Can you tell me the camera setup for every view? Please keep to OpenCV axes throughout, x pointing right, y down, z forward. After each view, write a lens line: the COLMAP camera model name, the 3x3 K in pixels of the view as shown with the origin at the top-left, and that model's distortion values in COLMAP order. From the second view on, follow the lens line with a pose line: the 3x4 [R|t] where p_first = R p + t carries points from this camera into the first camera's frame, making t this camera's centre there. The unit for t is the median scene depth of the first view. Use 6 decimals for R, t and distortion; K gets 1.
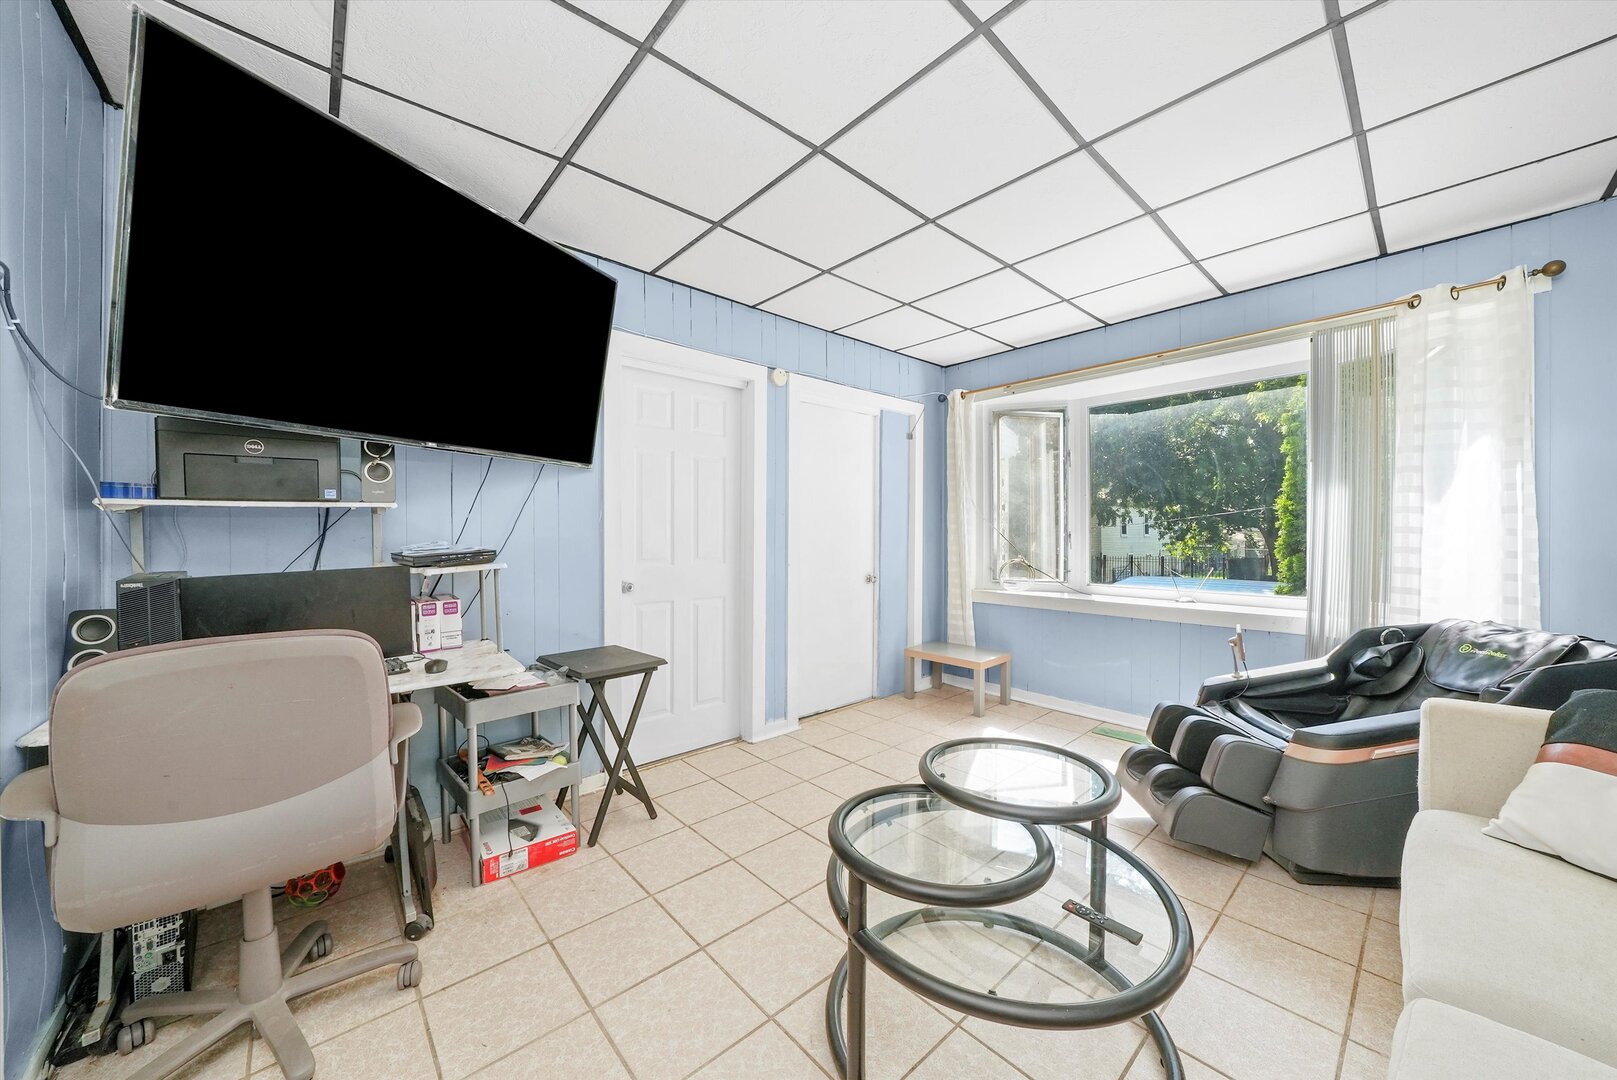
lens RADIAL K [[581.6, 0, 811.8], [0, 581.6, 540.8], [0, 0, 1]] dist [-0.001893, 0.000003]
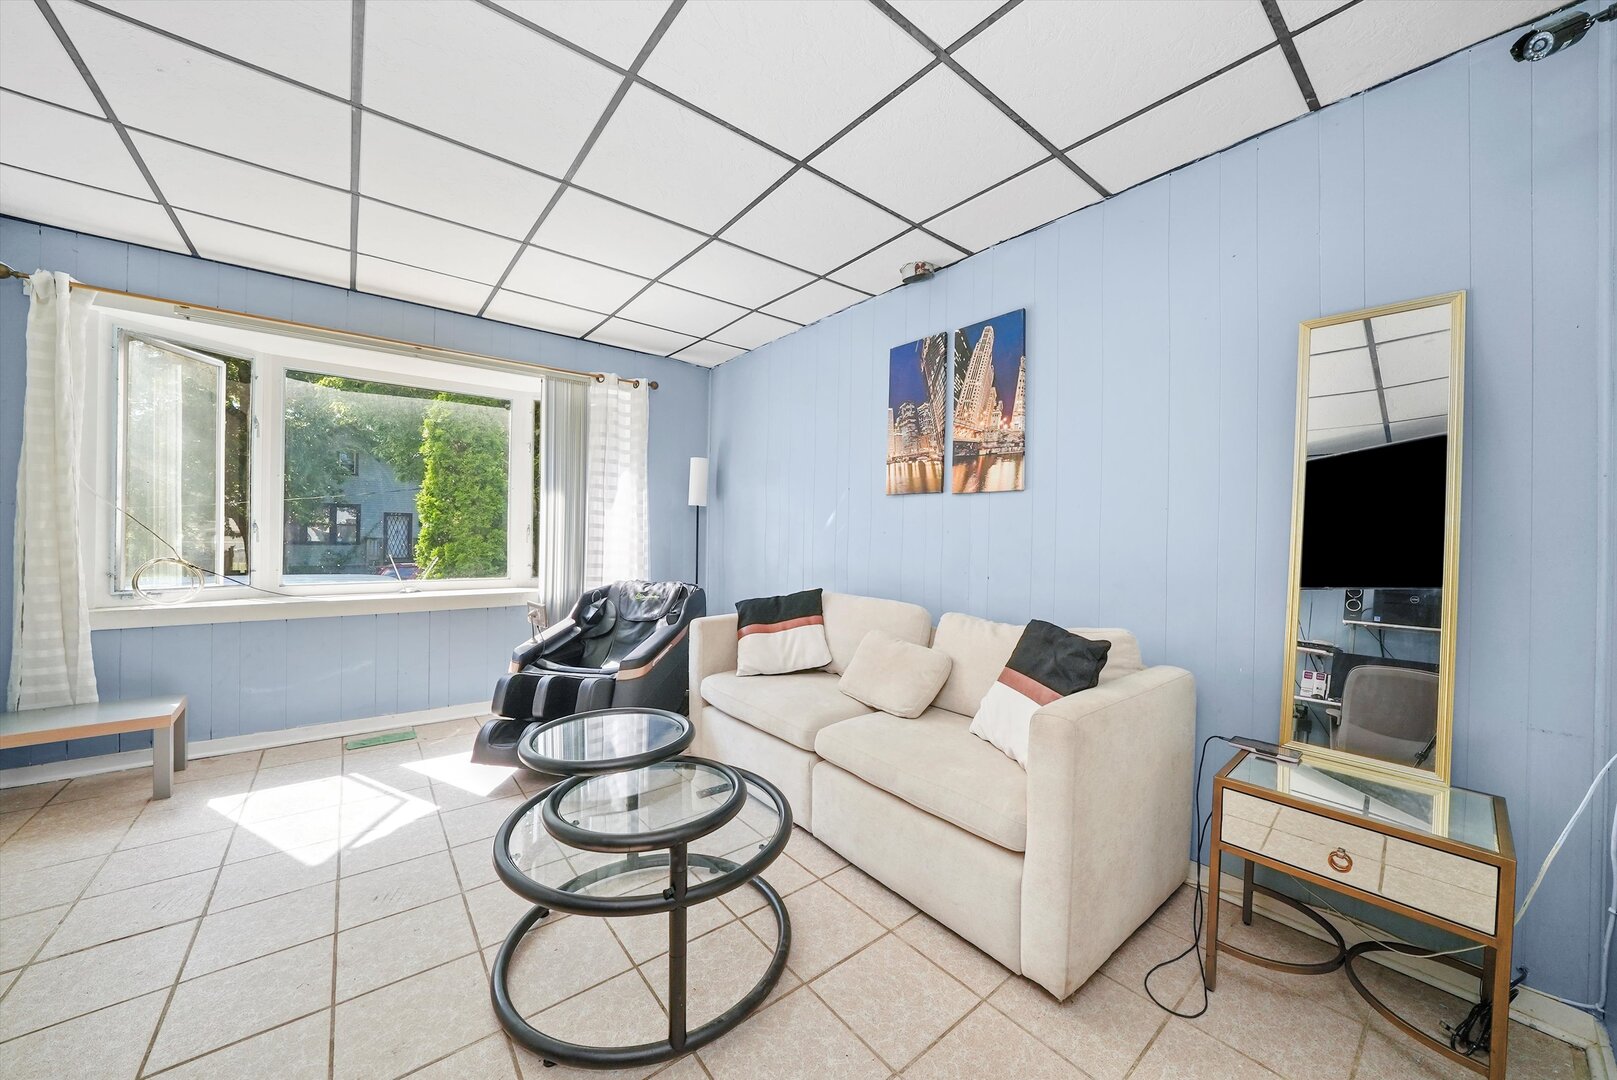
lens RADIAL K [[581.6, 0, 812.1], [0, 581.6, 536.9], [0, 0, 1]] dist [-0.001893, 0.000003]
pose [[0.063541, -0.004251, 0.997970, -0.355630], [-0.004000, 0.999982, 0.004514, 0.000993], [-0.997971, -0.004278, 0.063523, 0.252874]]
